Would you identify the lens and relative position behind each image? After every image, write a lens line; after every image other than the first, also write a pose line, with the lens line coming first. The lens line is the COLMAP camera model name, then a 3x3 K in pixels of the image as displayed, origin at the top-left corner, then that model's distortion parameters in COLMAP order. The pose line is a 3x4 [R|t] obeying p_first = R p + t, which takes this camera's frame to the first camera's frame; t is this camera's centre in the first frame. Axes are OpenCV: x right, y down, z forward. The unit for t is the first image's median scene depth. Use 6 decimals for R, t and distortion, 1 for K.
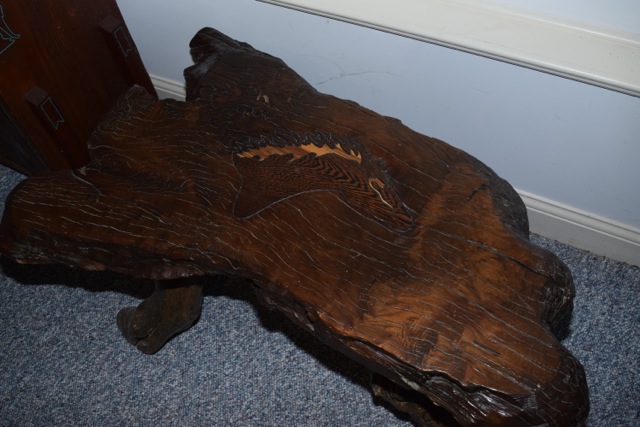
lens RADIAL K [[606.1, 0, 323.2], [0, 606.1, 211.3], [0, 0, 1]] dist [-0.073274, 0.000000]
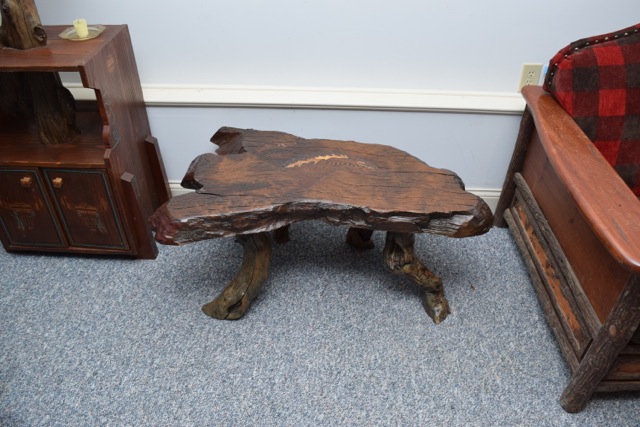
lens RADIAL K [[500.7, 0, 320.7], [0, 500.7, 214.3], [0, 0, 1]] dist [-0.092252, -0.000100]
pose [[0.896311, -0.180978, 0.404813, -0.651432], [0.300292, 0.919453, -0.253832, 0.435842], [-0.326268, 0.349074, 0.878462, -0.319808]]
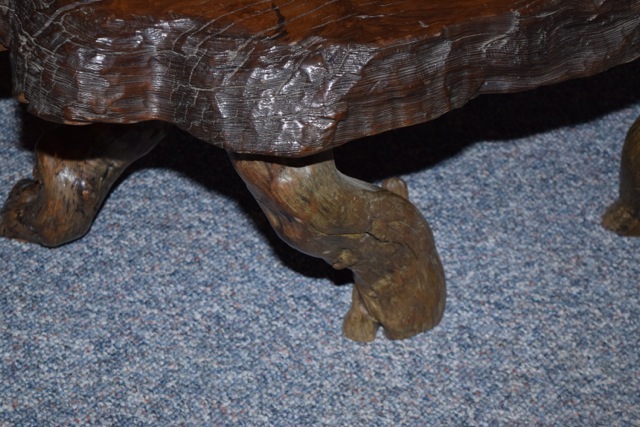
lens RADIAL K [[1442.1, 0, 321.2], [0, 1442.1, 212.6], [0, 0, 1]] dist [0.070848, 0.000000]
pose [[0.666687, 0.588227, -0.457731, 0.310876], [-0.658290, 0.752716, 0.008508, 0.536086], [0.349546, 0.295648, 0.889050, -0.291819]]
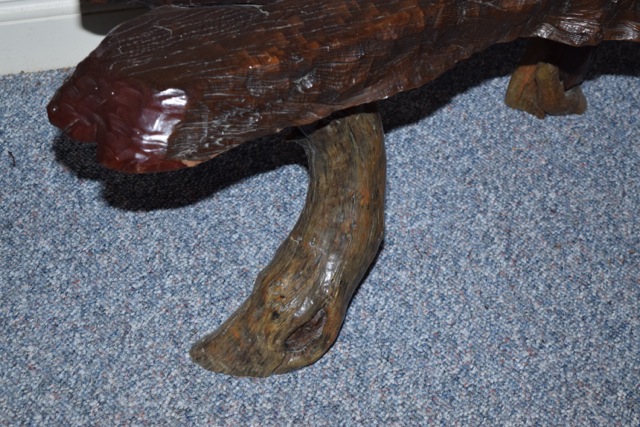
lens RADIAL K [[1442.1, 0, 318.1], [0, 1442.1, 214.3], [0, 0, 1]] dist [0.070848, 0.000000]
pose [[0.763390, -0.356312, 0.538774, -1.060004], [0.475622, 0.874438, -0.095611, 0.283209], [-0.437058, 0.329241, 0.837007, -0.116498]]
